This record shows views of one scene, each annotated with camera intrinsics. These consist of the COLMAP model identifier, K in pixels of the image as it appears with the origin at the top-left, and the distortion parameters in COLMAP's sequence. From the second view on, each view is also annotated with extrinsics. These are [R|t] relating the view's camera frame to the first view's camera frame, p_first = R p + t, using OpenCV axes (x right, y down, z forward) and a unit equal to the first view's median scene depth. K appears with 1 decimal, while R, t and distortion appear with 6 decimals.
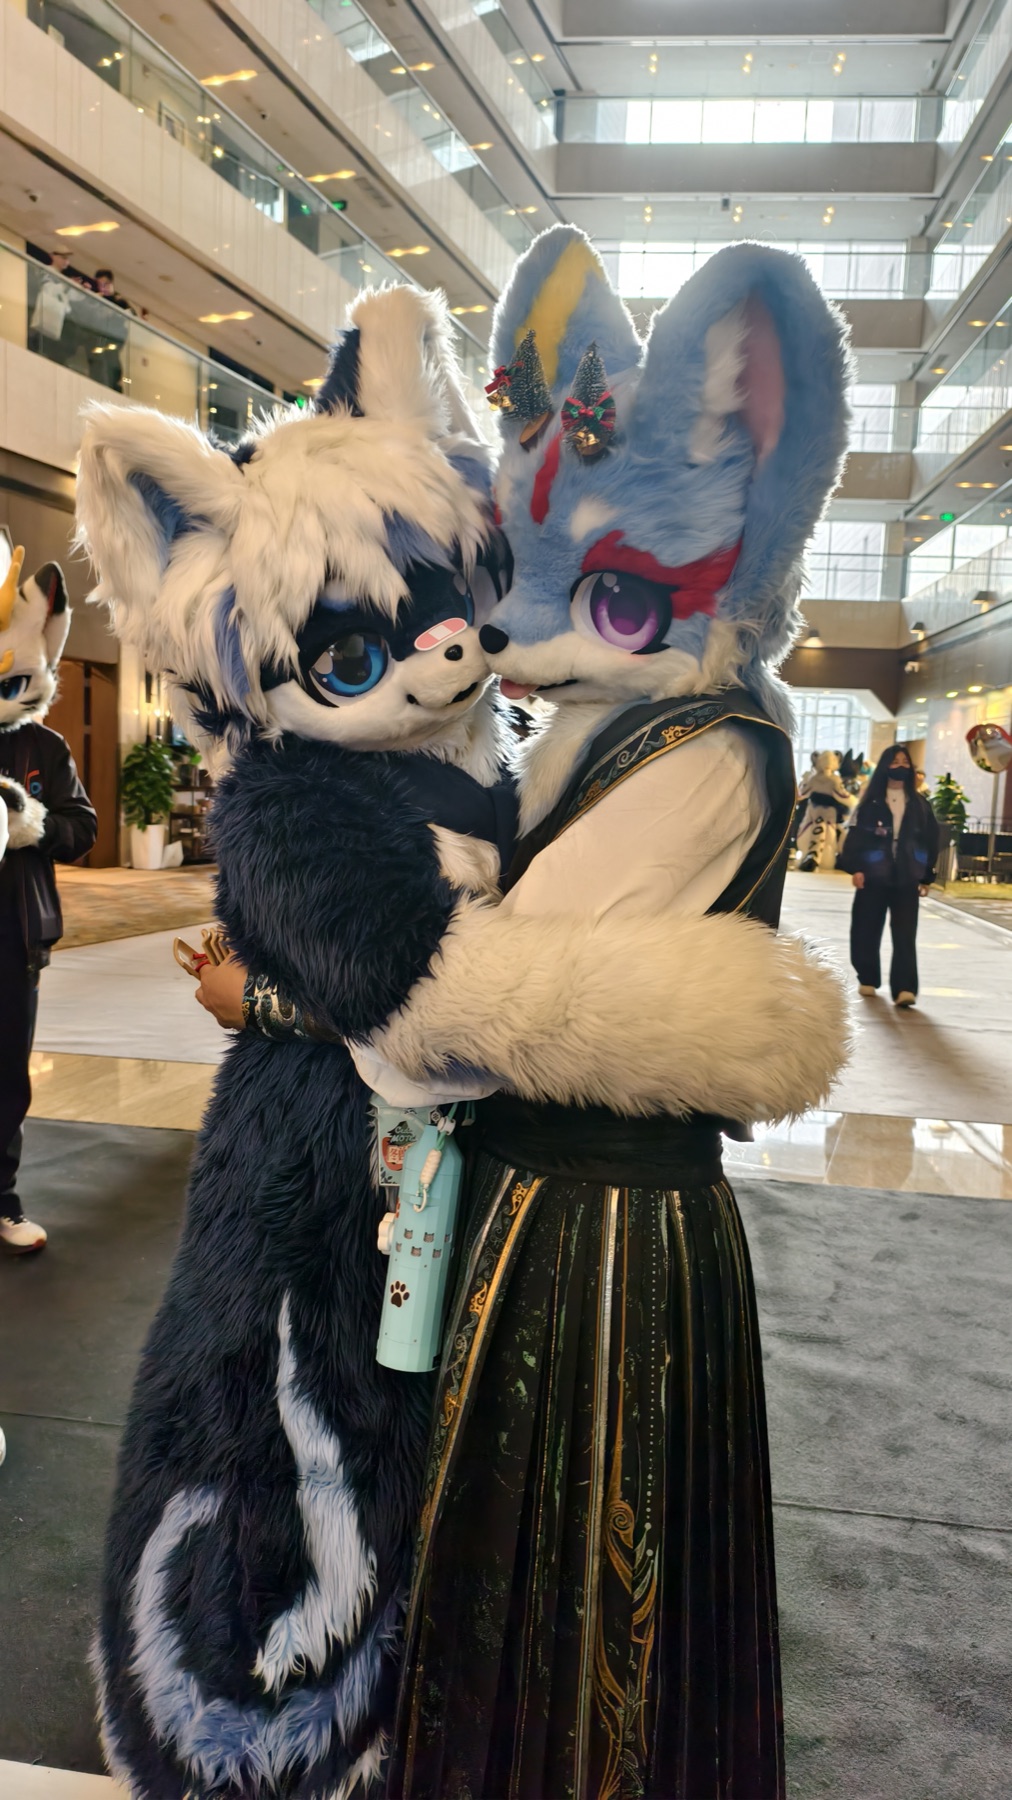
lens RADIAL K [[1176.8, 0, 506.0], [0, 1176.8, 900.0], [0, 0, 1]] dist [0.039434, -0.118276]
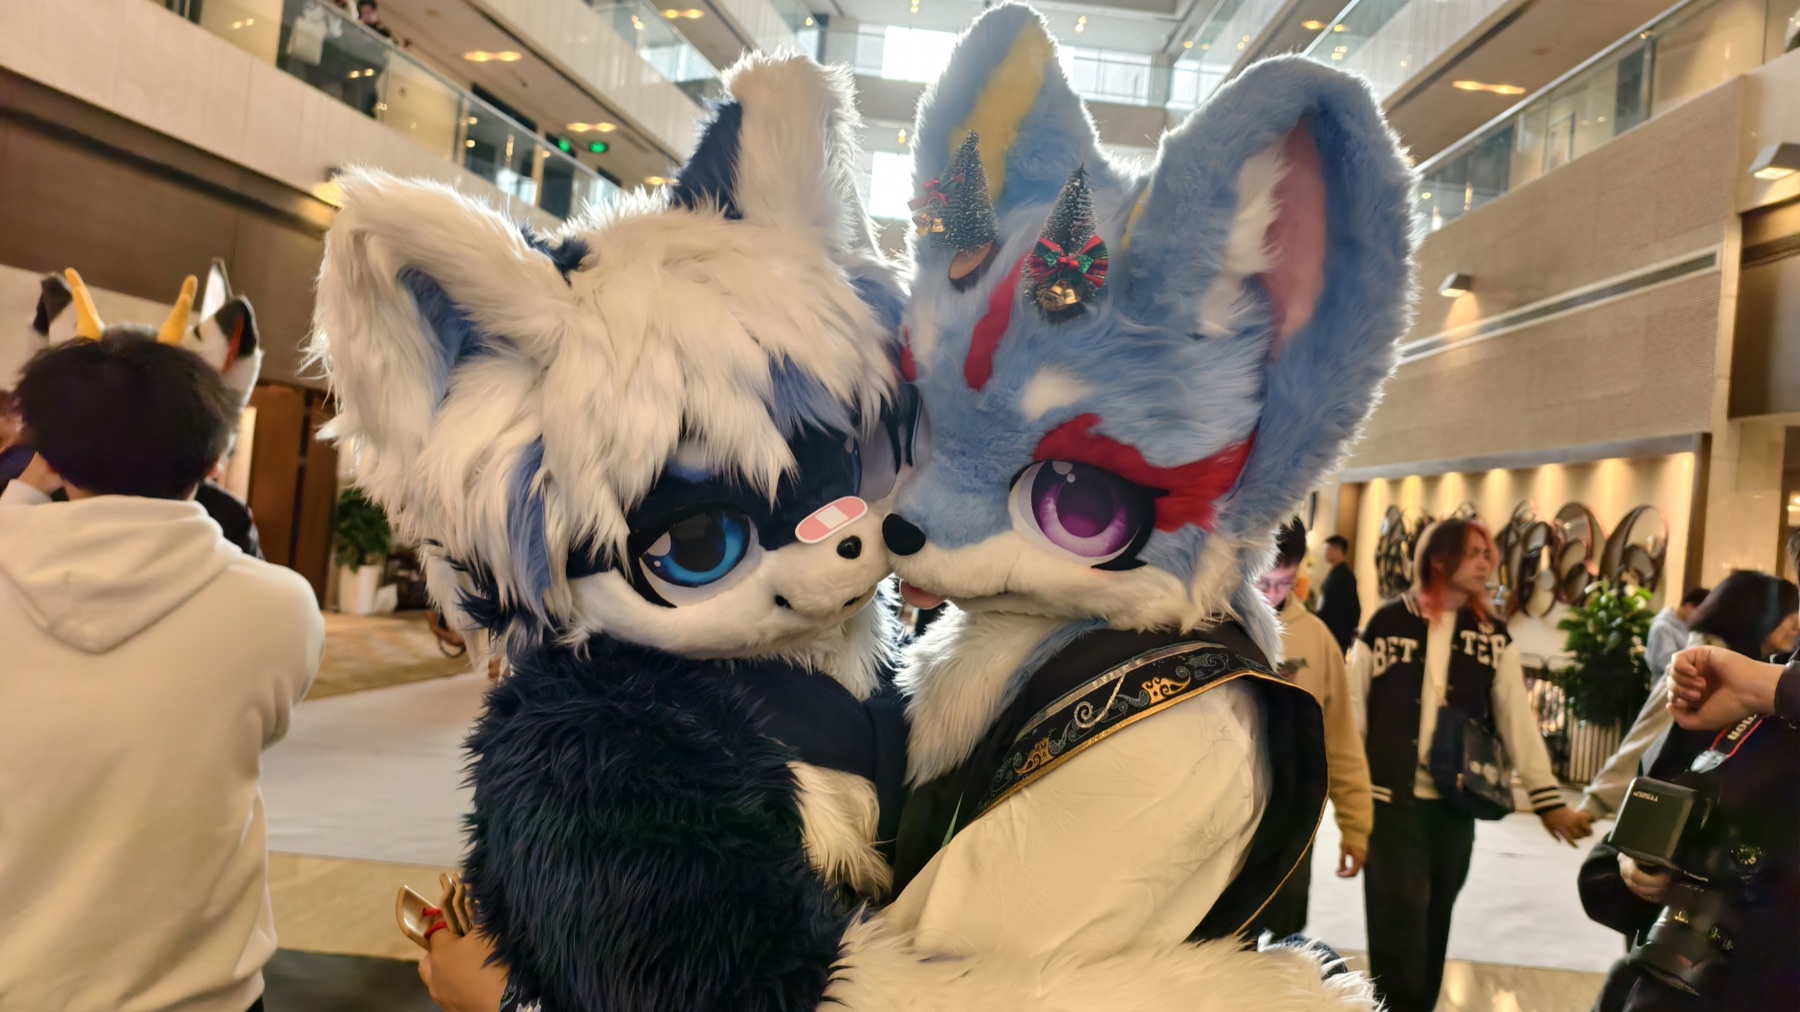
lens RADIAL K [[1176.8, 0, 904.6], [0, 1176.8, 519.0], [0, 0, 1]] dist [0.039434, -0.118276]
pose [[0.988964, 0.058852, 0.135965, -0.108659], [-0.043279, 0.992448, -0.114775, -0.144902], [-0.141693, 0.107624, 0.984043, 0.282637]]
